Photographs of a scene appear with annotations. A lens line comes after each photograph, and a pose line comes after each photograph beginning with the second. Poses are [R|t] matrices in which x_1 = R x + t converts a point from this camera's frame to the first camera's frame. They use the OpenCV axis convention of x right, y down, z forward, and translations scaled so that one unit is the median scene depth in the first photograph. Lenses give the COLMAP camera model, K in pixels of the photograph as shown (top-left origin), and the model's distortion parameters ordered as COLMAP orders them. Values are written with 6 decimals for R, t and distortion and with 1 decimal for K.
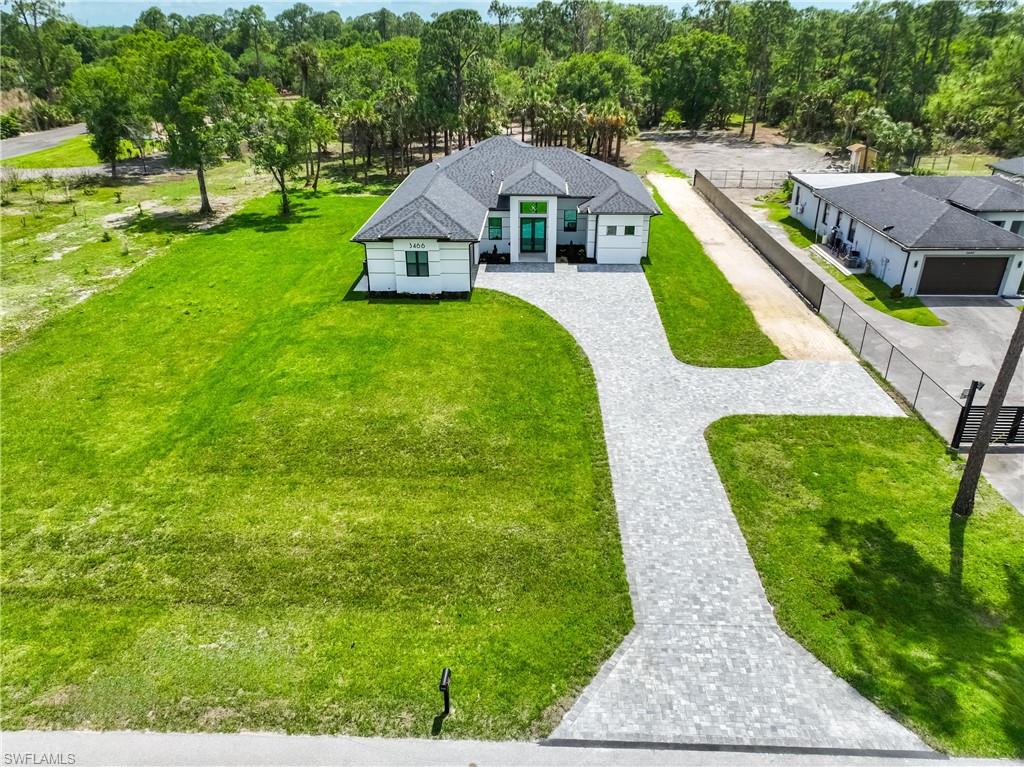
lens RADIAL K [[717.8, 0, 512.0], [0, 717.8, 383.5], [0, 0, 1]] dist [0.003272, 0.012580]
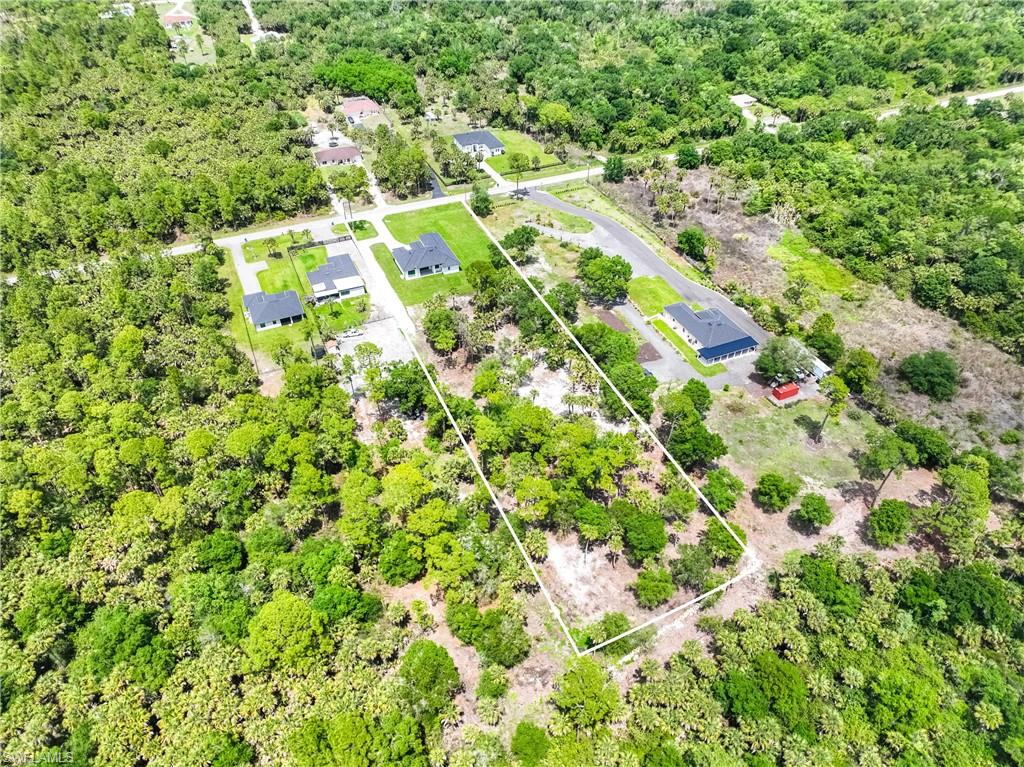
lens RADIAL K [[717.8, 0, 512.0], [0, 717.8, 383.5], [0, 0, 1]] dist [0.003272, 0.012580]
pose [[-0.901348, 0.282603, -0.328187, 1.636542], [-0.184193, 0.435689, 0.881050, -5.342210], [0.391975, 0.854582, -0.340654, 4.616553]]
